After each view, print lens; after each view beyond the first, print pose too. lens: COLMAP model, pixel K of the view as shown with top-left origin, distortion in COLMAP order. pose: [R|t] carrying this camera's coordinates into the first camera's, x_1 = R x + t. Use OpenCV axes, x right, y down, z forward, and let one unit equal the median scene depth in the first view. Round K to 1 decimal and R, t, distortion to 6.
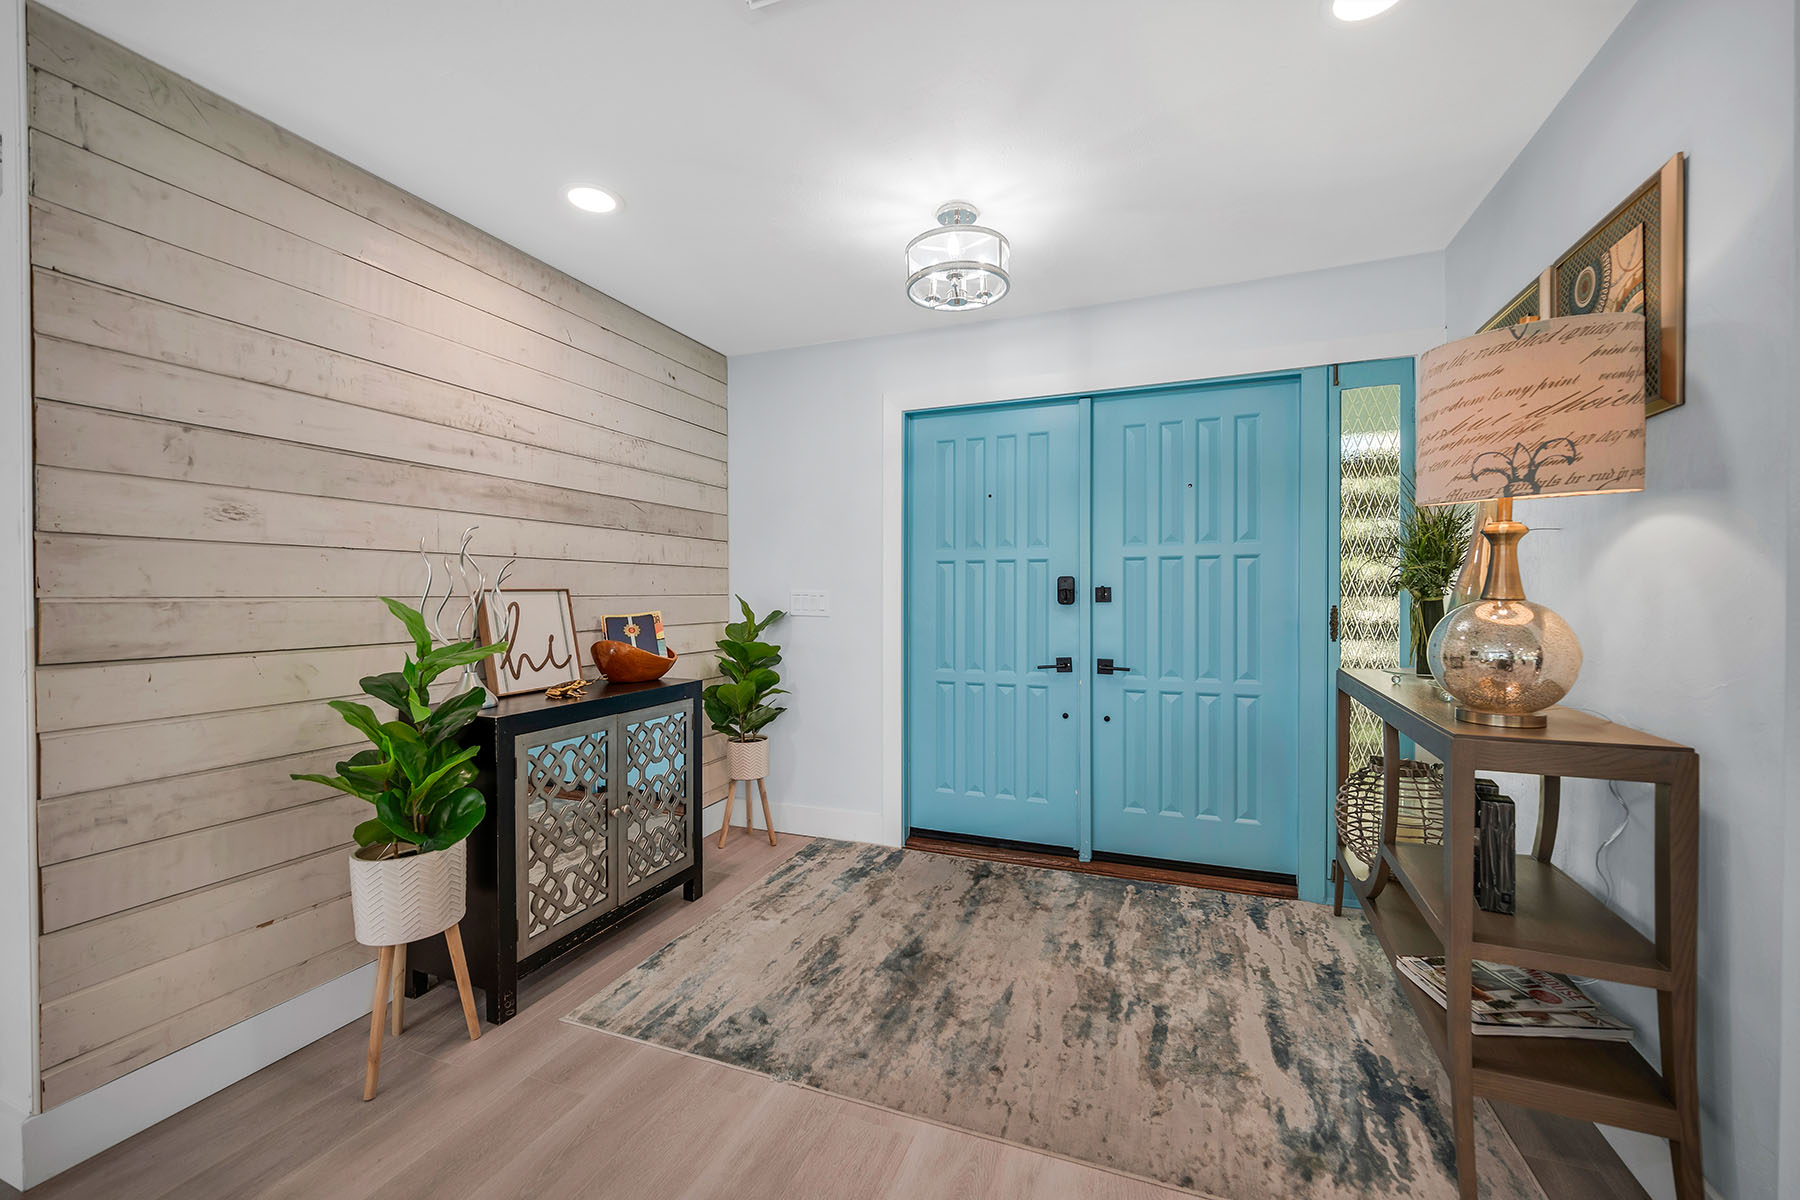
lens RADIAL K [[723.0, 0, 900.4], [0, 723.0, 596.7], [0, 0, 1]] dist [0.003748, 0.000741]
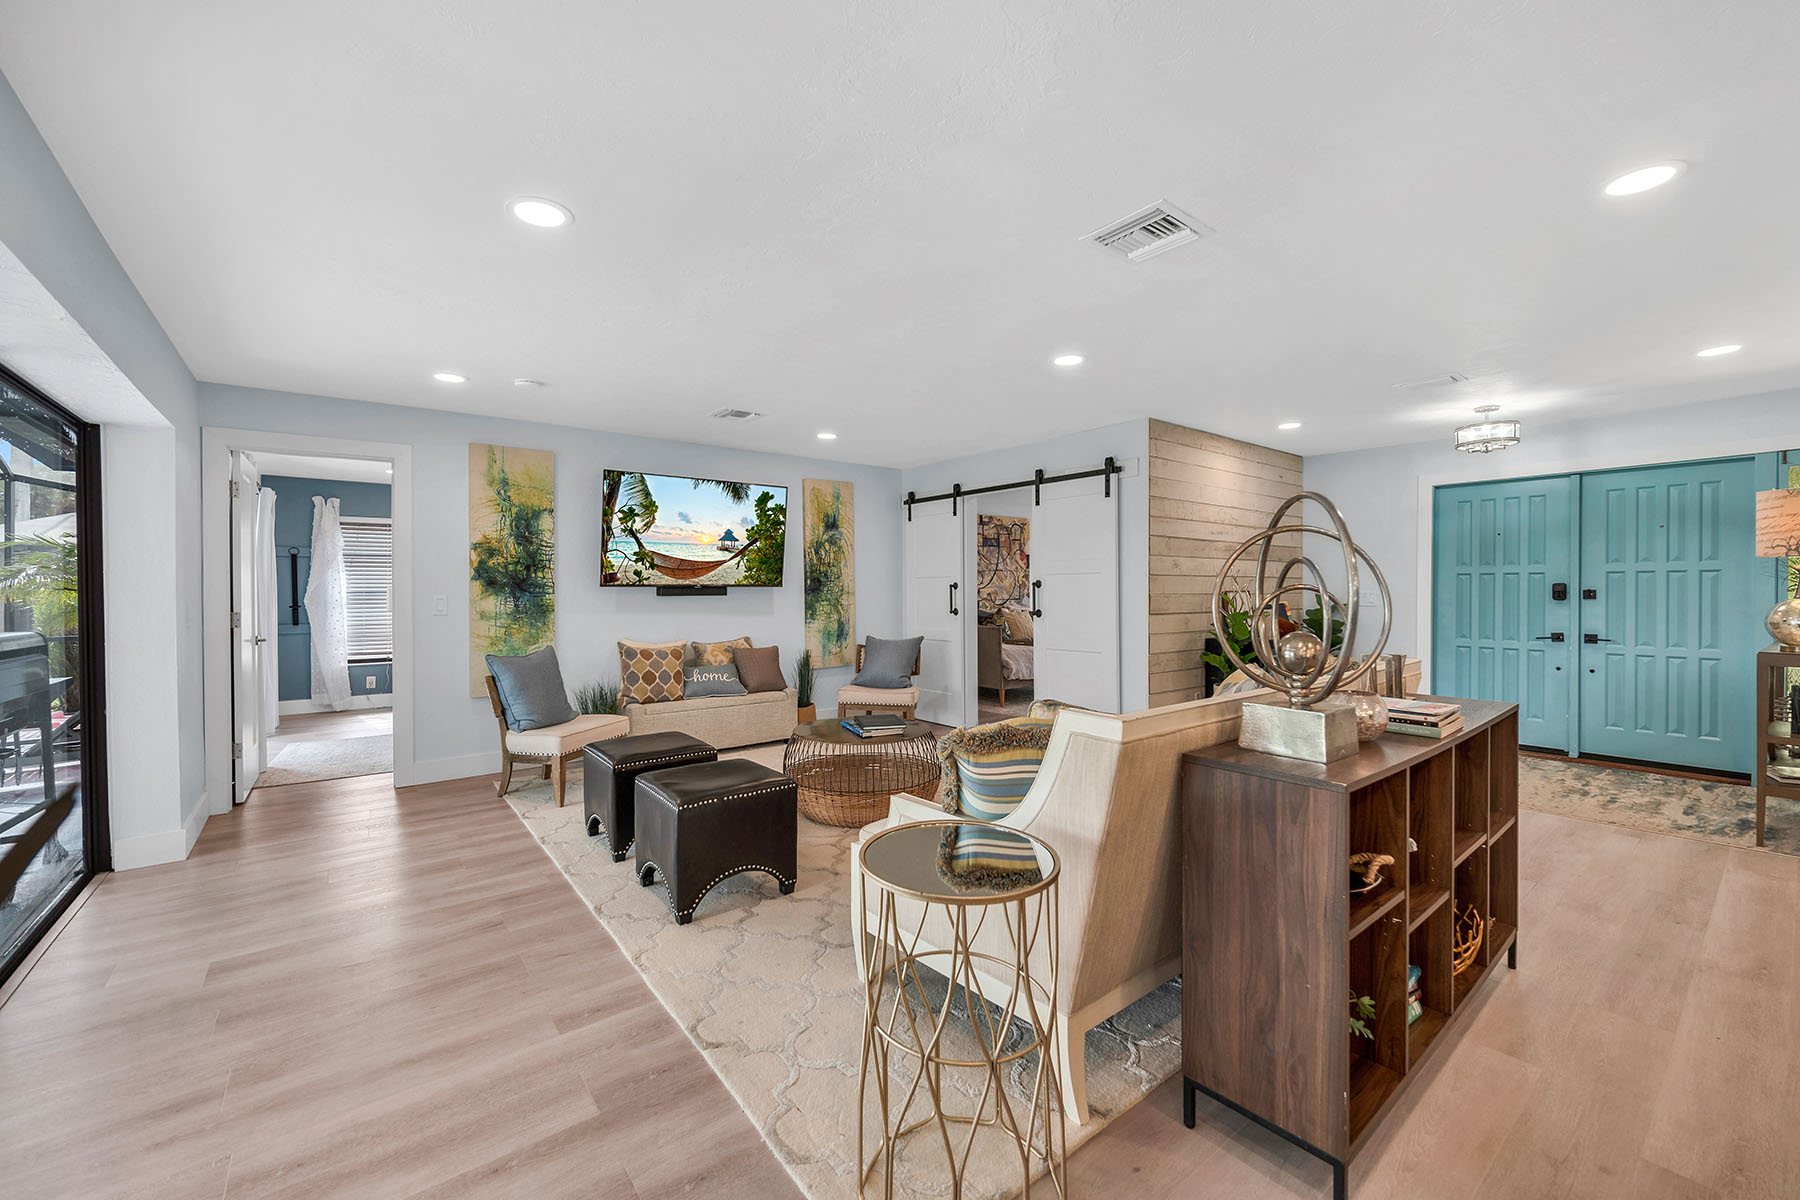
lens RADIAL K [[723.0, 0, 902.1], [0, 723.0, 593.7], [0, 0, 1]] dist [0.003748, 0.000741]
pose [[0.864593, 0.004309, -0.502455, -0.235126], [-0.004078, 0.999990, 0.001559, -0.000696], [0.502457, 0.000701, 0.864602, -1.185033]]
